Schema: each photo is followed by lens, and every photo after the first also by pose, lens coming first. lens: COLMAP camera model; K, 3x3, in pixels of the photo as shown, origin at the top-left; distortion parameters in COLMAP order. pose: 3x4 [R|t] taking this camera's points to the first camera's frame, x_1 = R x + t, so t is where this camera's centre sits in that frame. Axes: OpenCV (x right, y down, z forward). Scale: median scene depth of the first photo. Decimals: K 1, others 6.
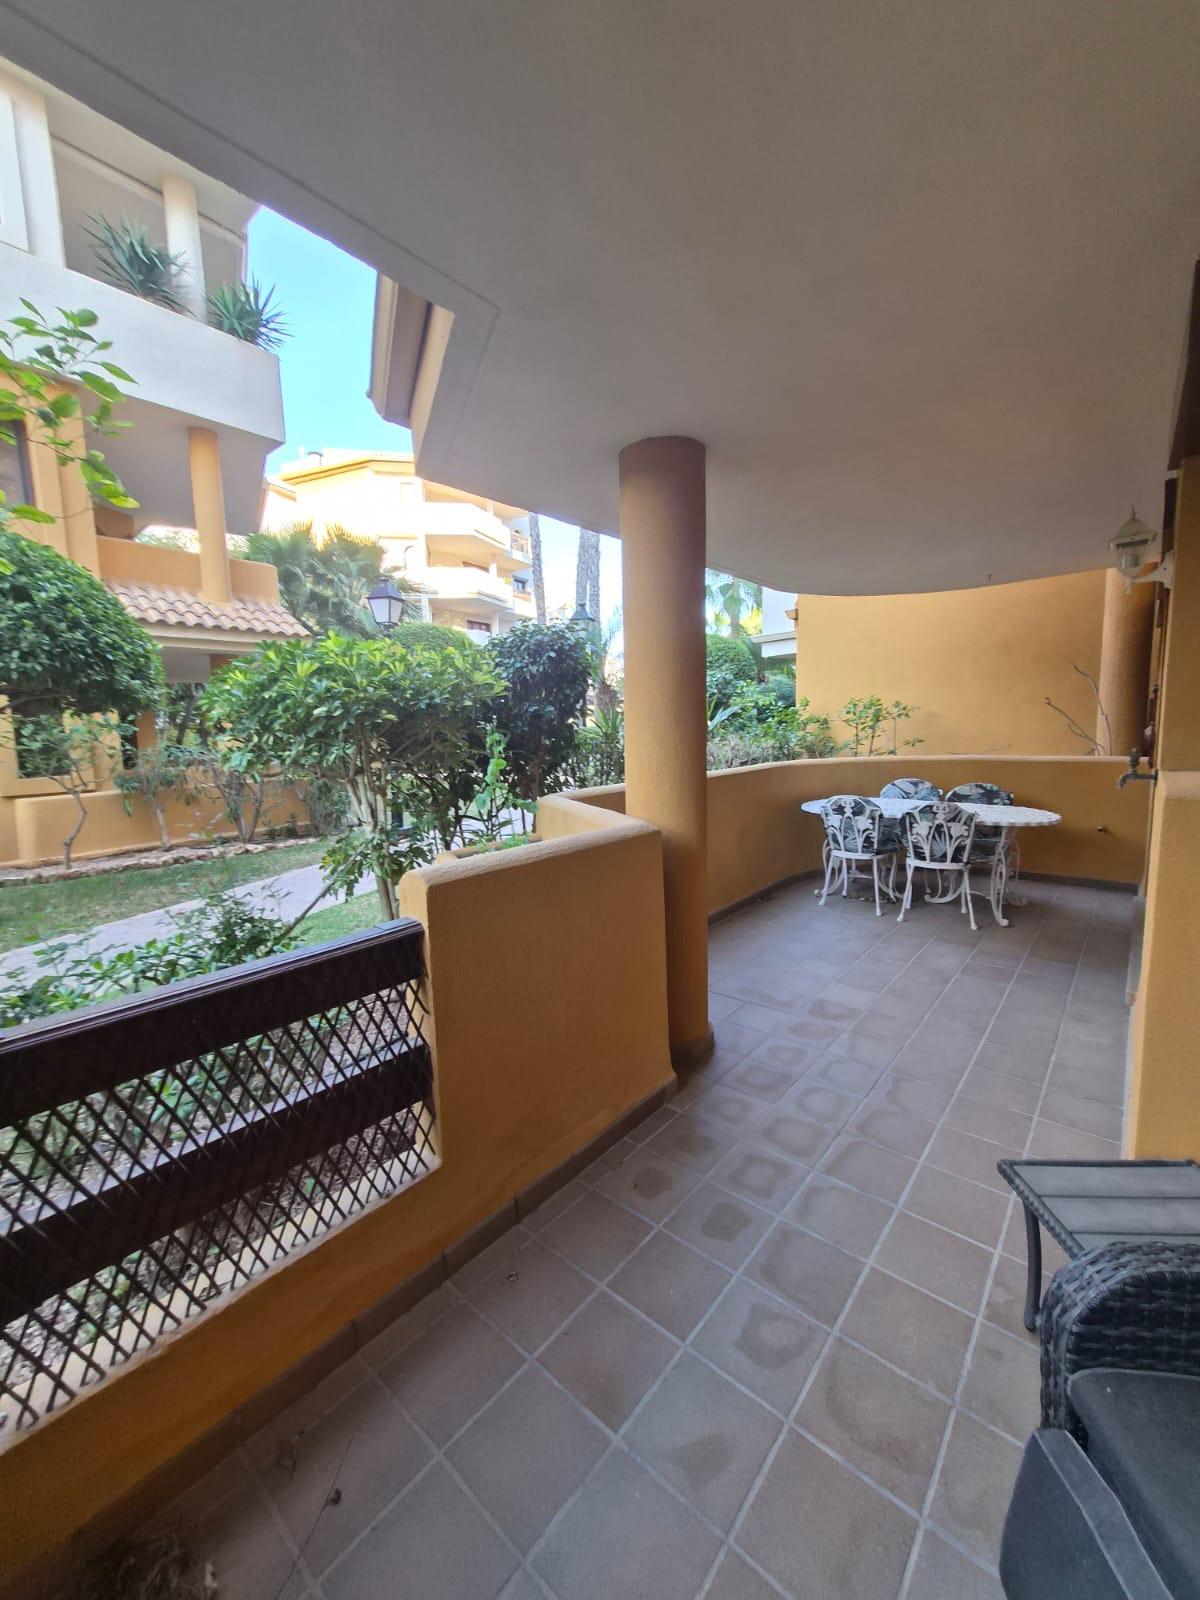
lens RADIAL K [[634.9, 0, 588.0], [0, 634.9, 804.3], [0, 0, 1]] dist [0.000925, 0.000108]
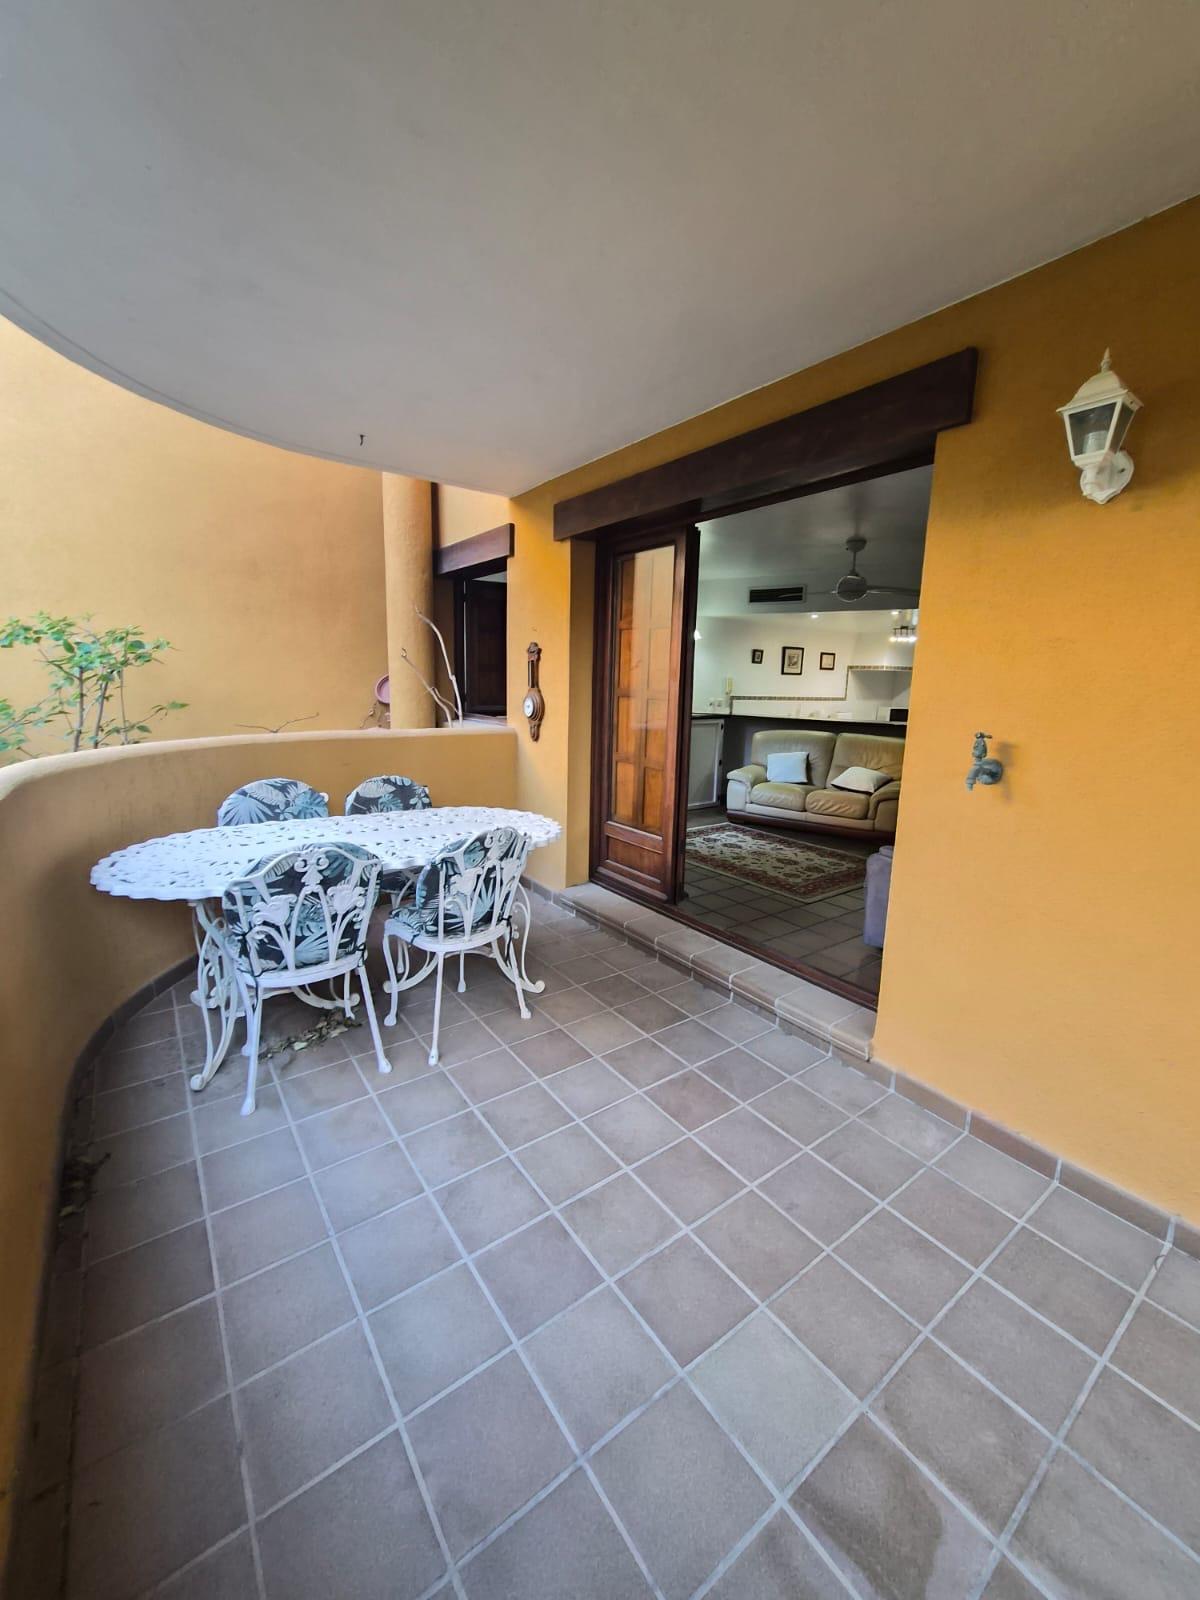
lens RADIAL K [[634.9, 0, 588.0], [0, 634.9, 804.3], [0, 0, 1]] dist [0.000925, 0.000108]
pose [[0.219594, -0.151435, 0.963766, 0.047636], [0.087534, 0.986953, 0.135134, -0.079006], [-0.971656, 0.054687, 0.229985, 0.704424]]
